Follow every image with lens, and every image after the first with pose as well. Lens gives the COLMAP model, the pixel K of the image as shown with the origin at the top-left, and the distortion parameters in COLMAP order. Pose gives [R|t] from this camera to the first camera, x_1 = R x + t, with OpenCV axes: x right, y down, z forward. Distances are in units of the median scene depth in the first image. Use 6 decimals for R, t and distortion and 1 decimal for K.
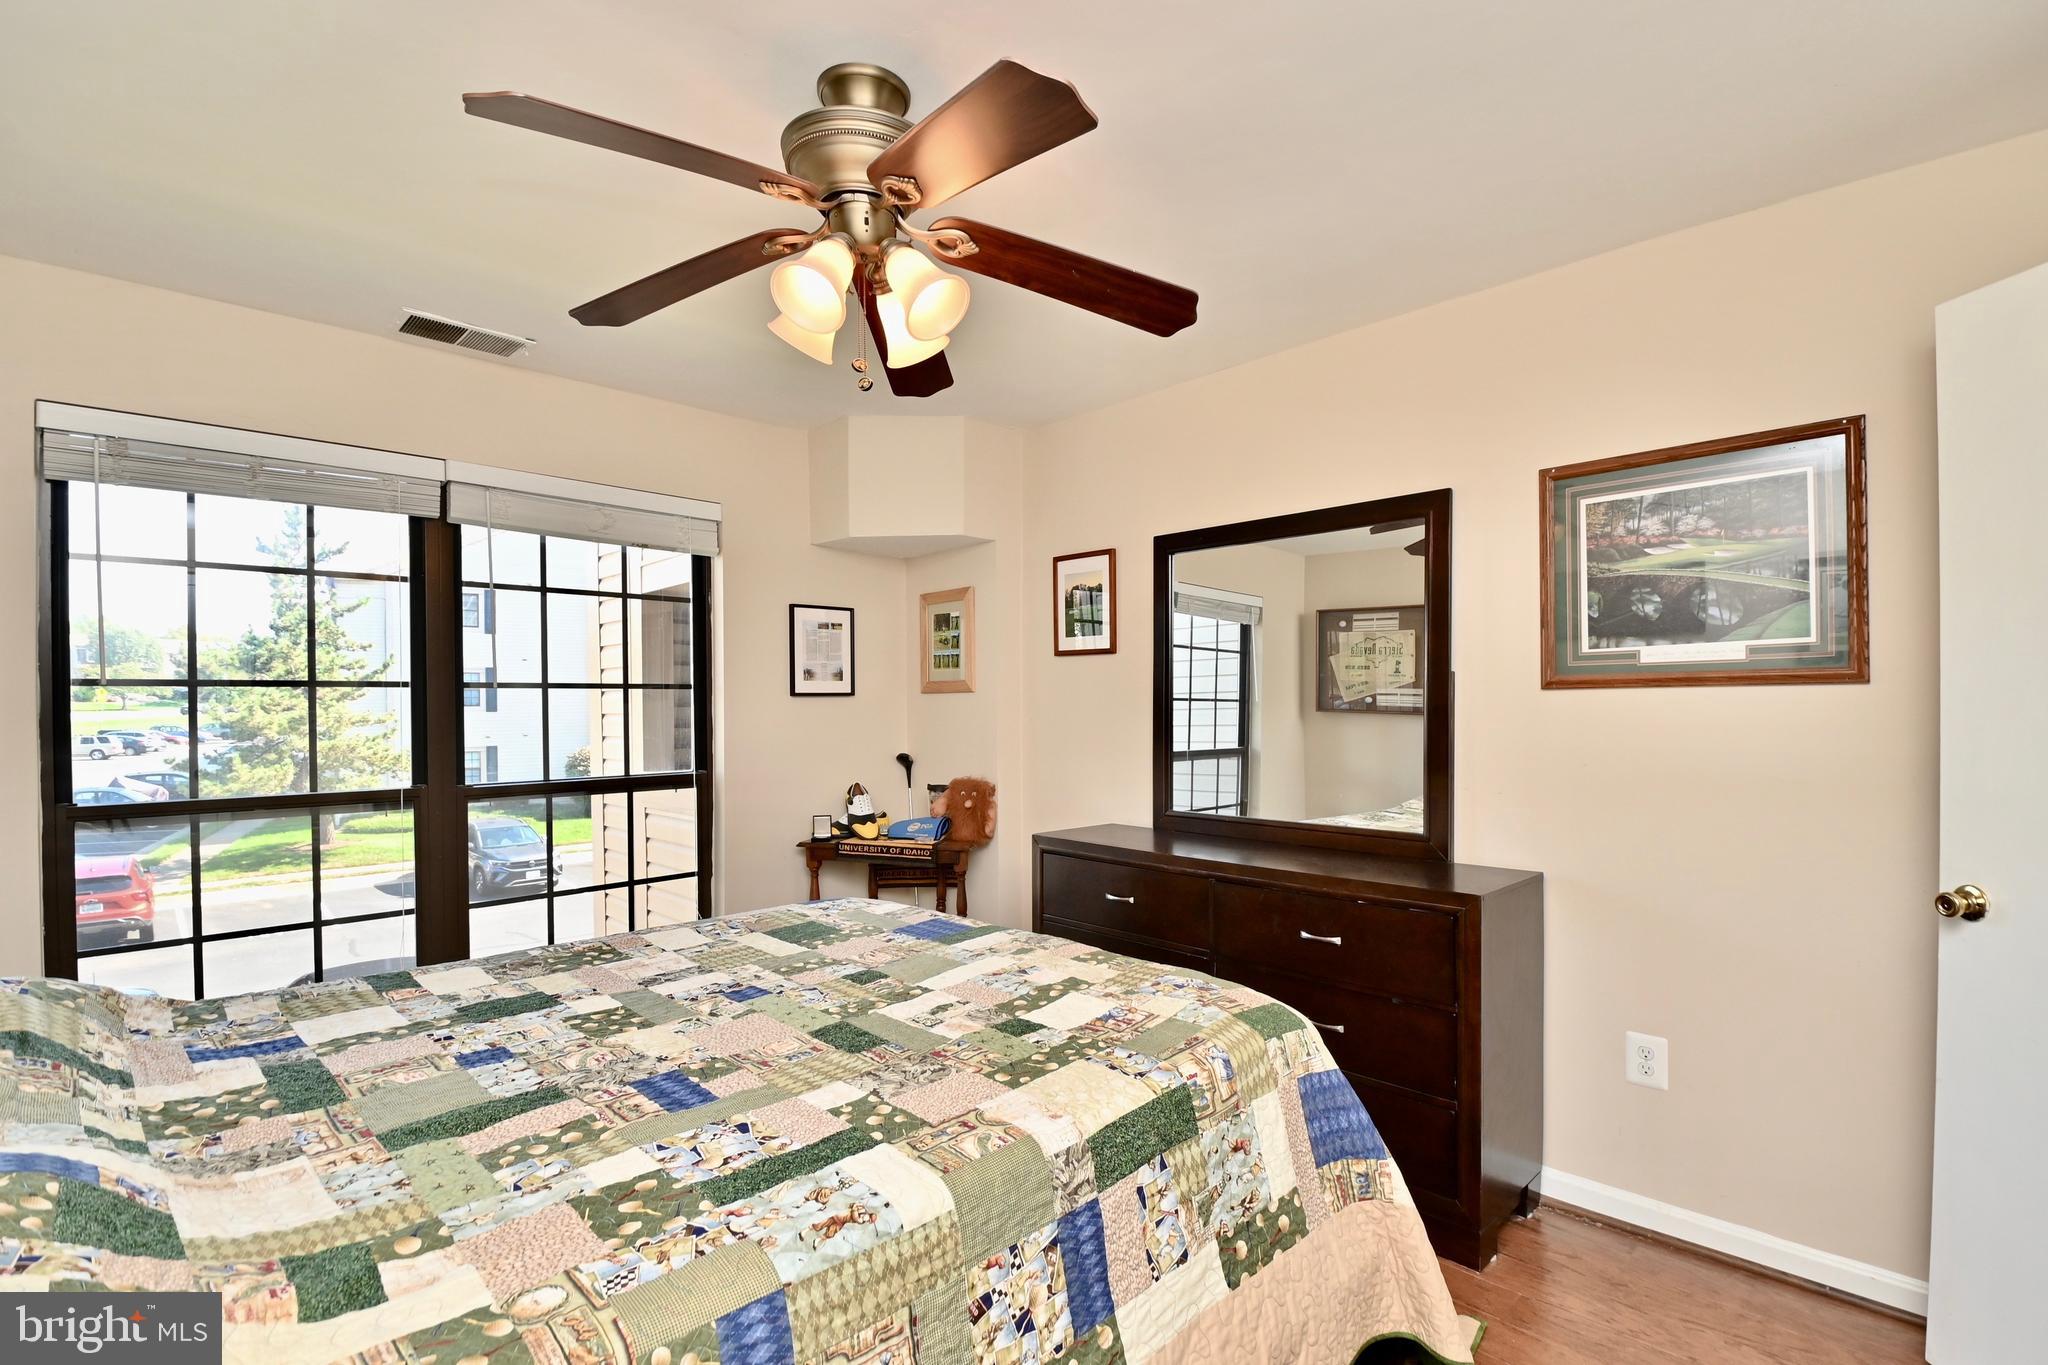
lens RADIAL K [[946.5, 0, 1040.8], [0, 946.5, 707.5], [0, 0, 1]] dist [0.017301, -0.023216]
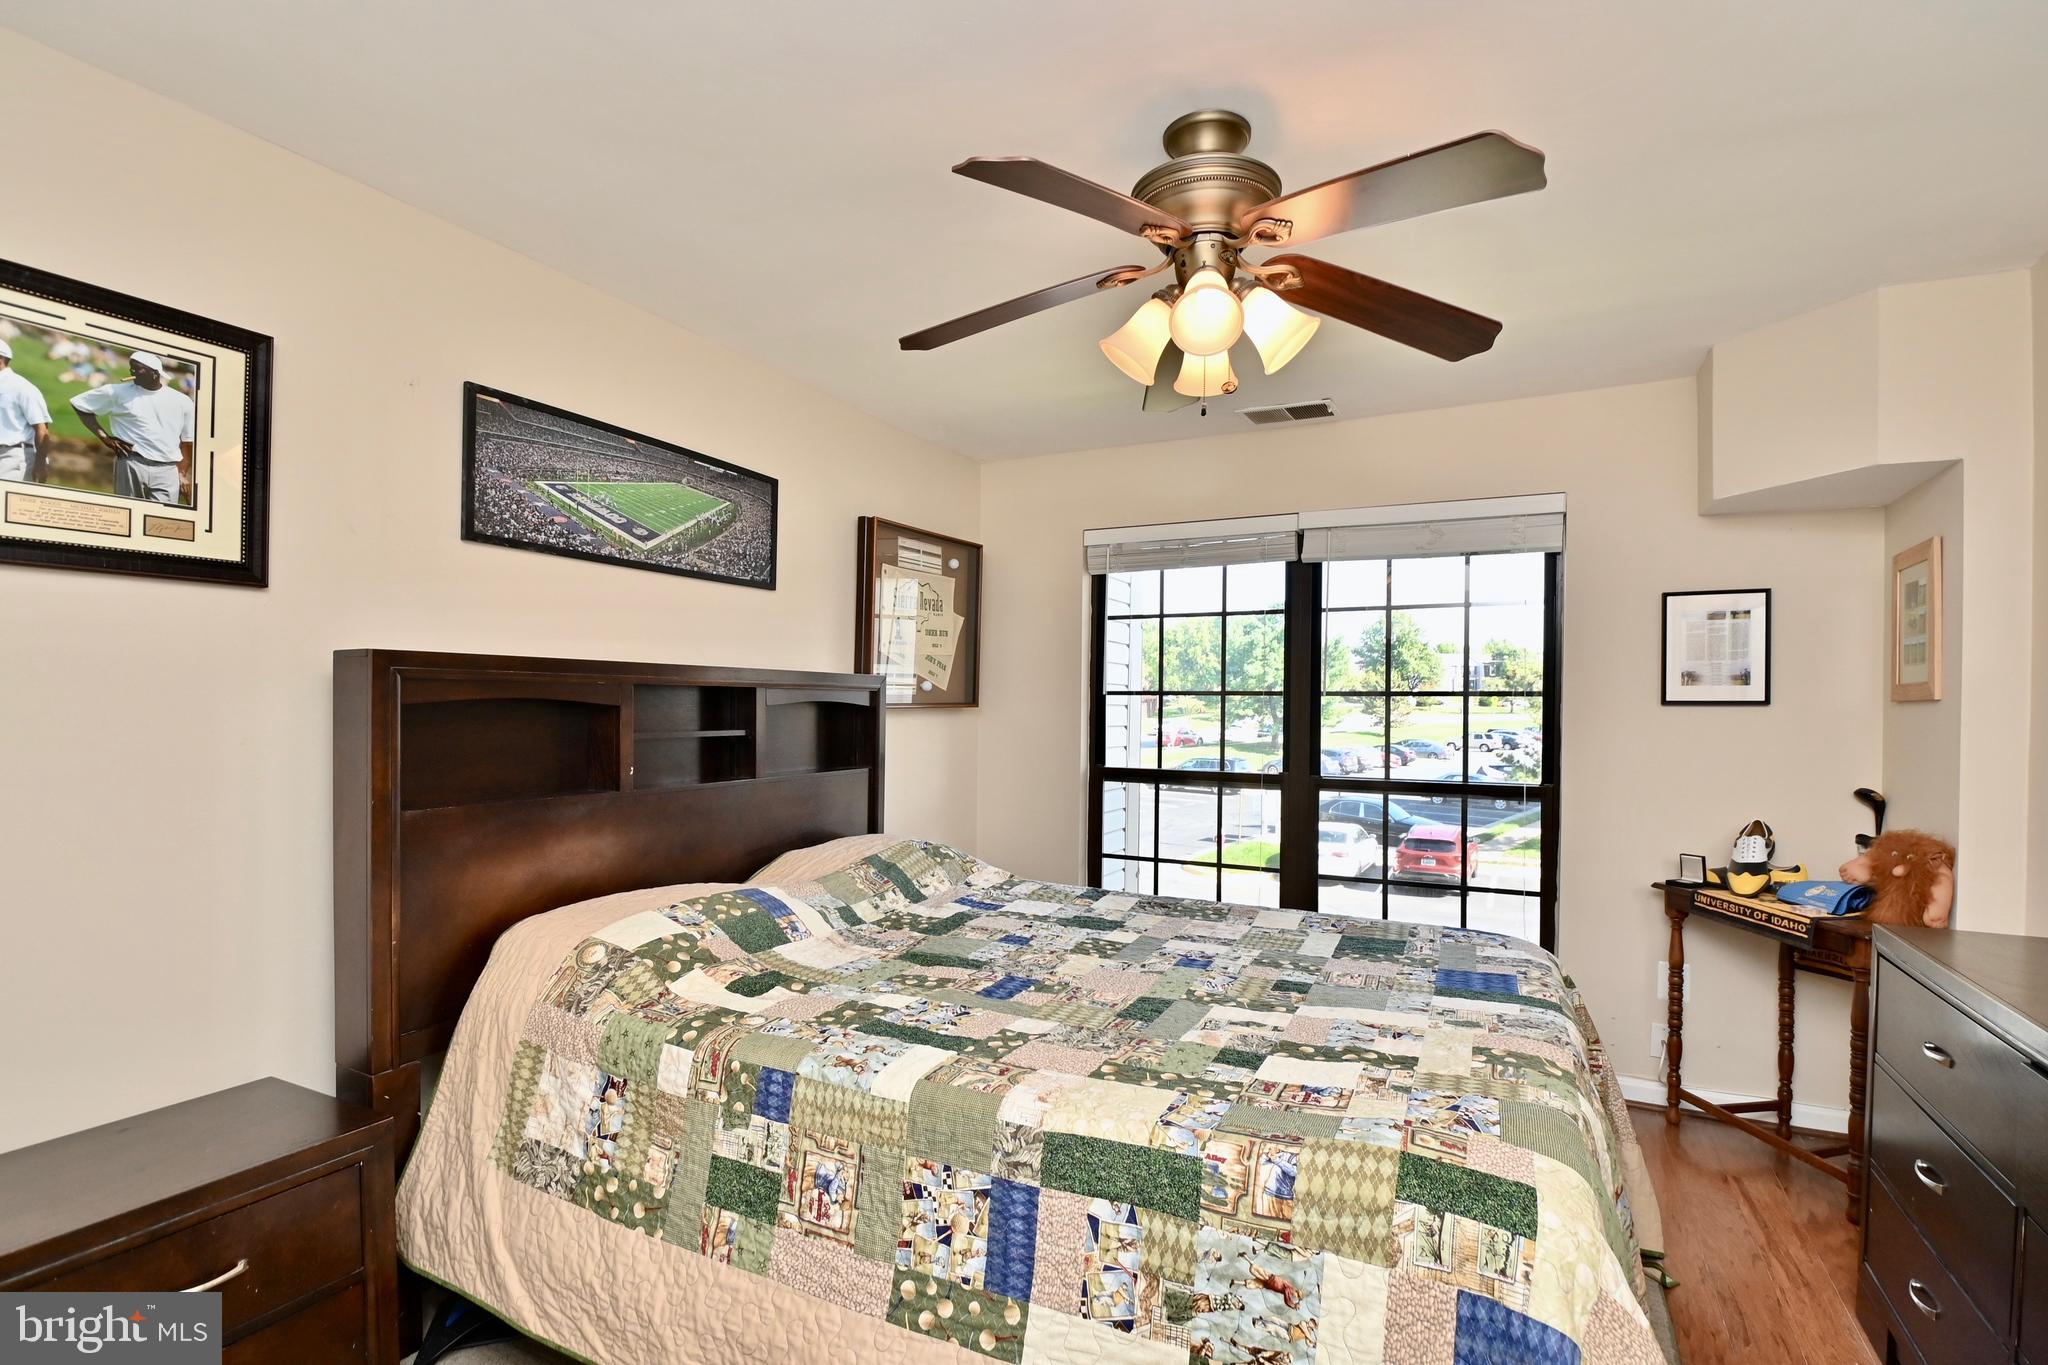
lens RADIAL K [[946.5, 0, 1040.8], [0, 946.5, 707.5], [0, 0, 1]] dist [0.017301, -0.023216]
pose [[0.319209, 0.009369, -0.947638, 0.737539], [-0.016611, 0.999853, 0.004289, -0.008814], [0.947539, 0.014372, 0.319318, 0.473419]]
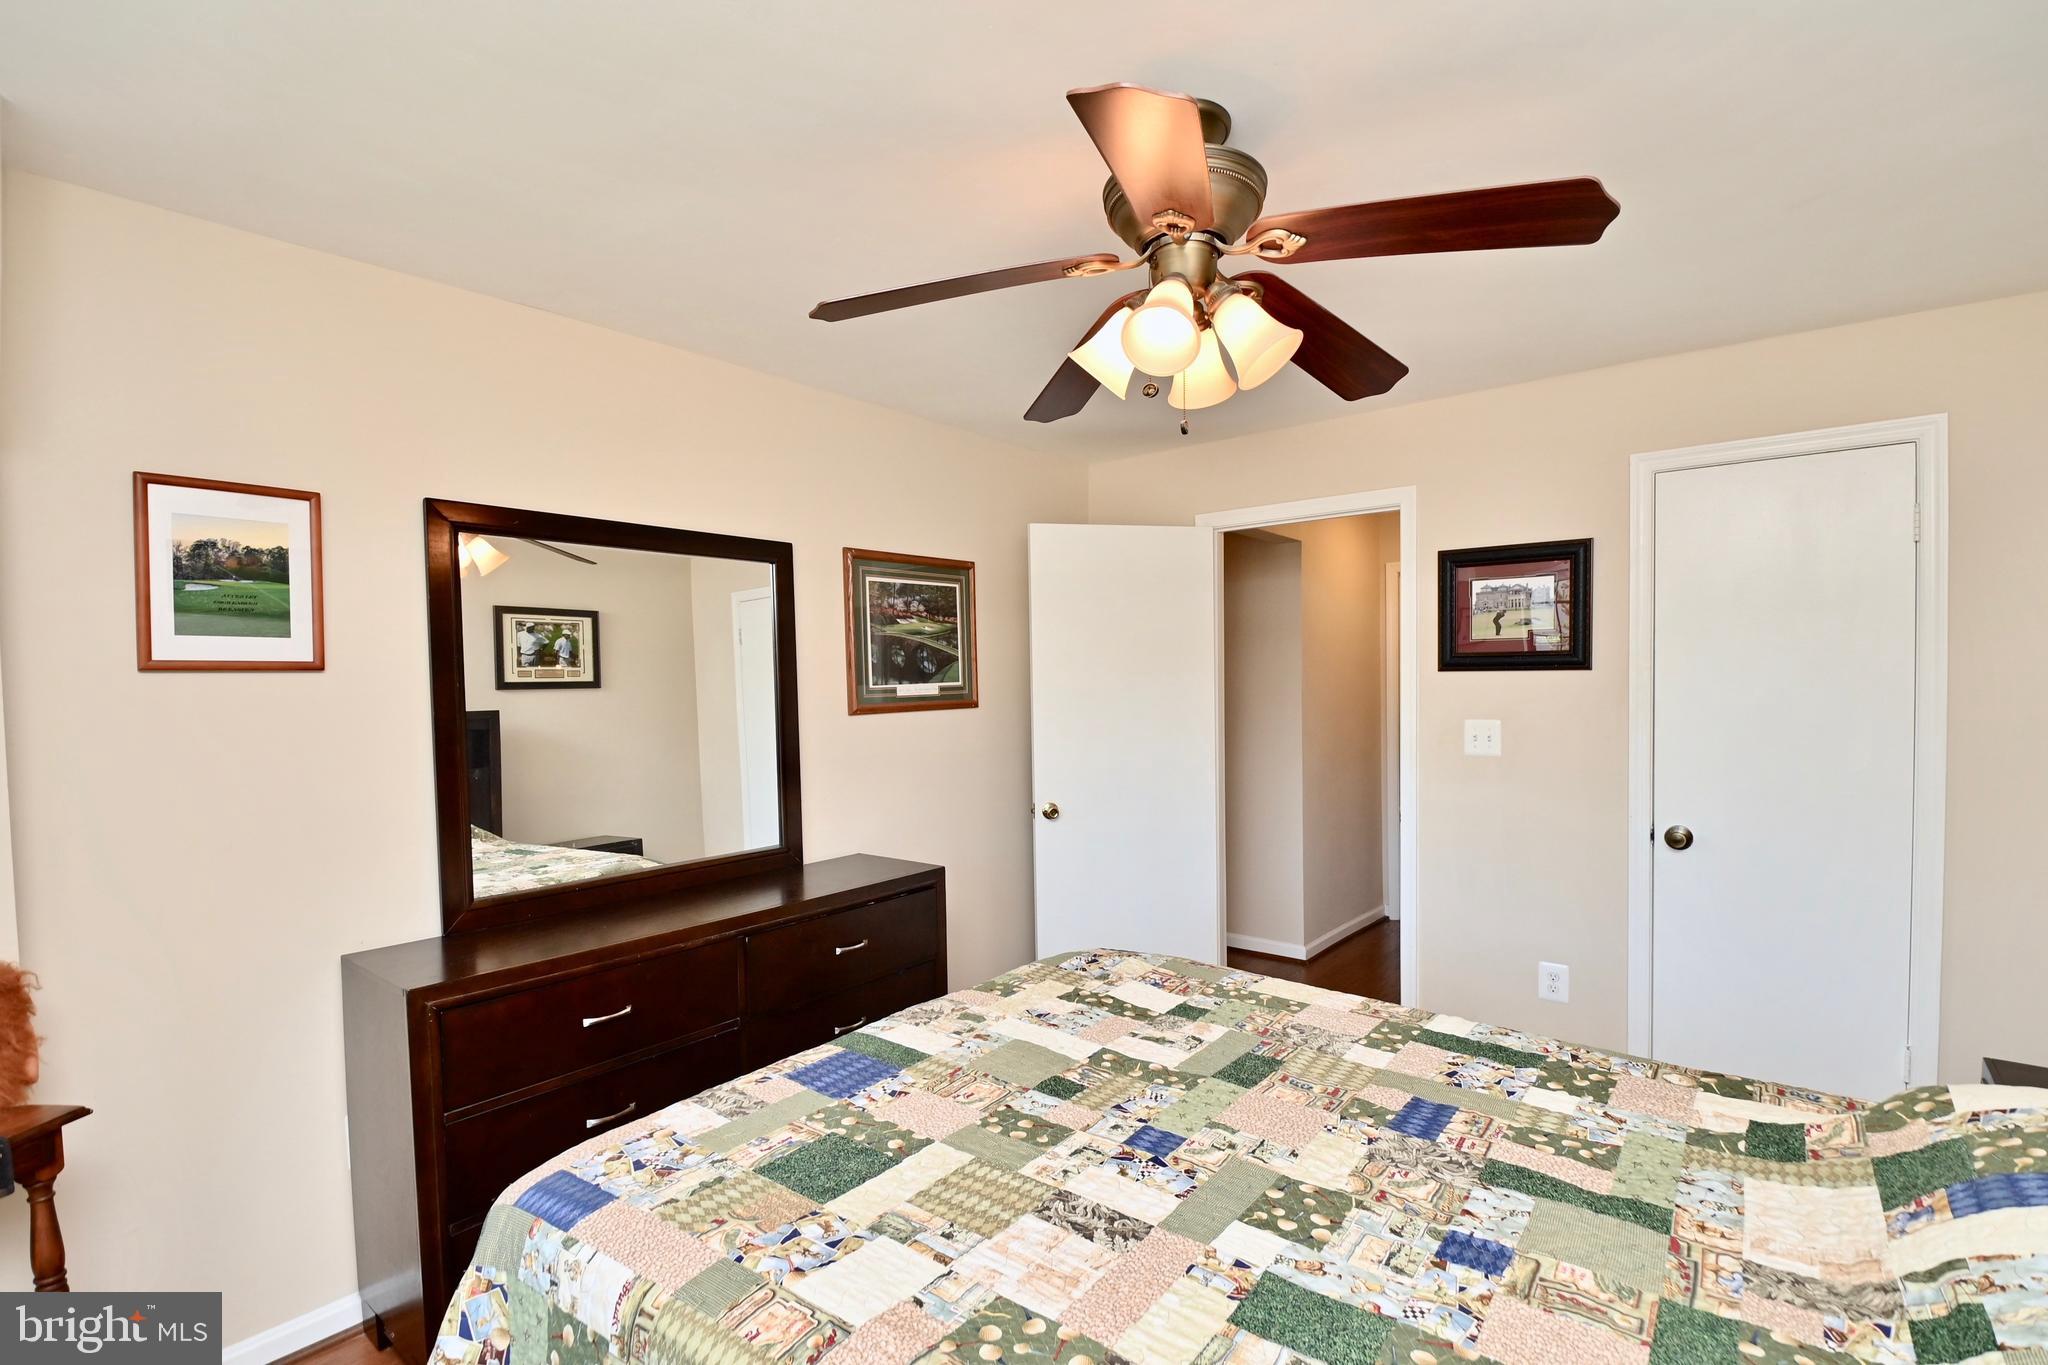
lens RADIAL K [[946.5, 0, 1040.8], [0, 946.5, 707.5], [0, 0, 1]] dist [0.017301, -0.023216]
pose [[-0.112333, -0.020276, 0.993464, -1.102479], [0.021783, 0.999501, 0.022862, -0.074440], [-0.993432, 0.024209, -0.111835, 1.214619]]
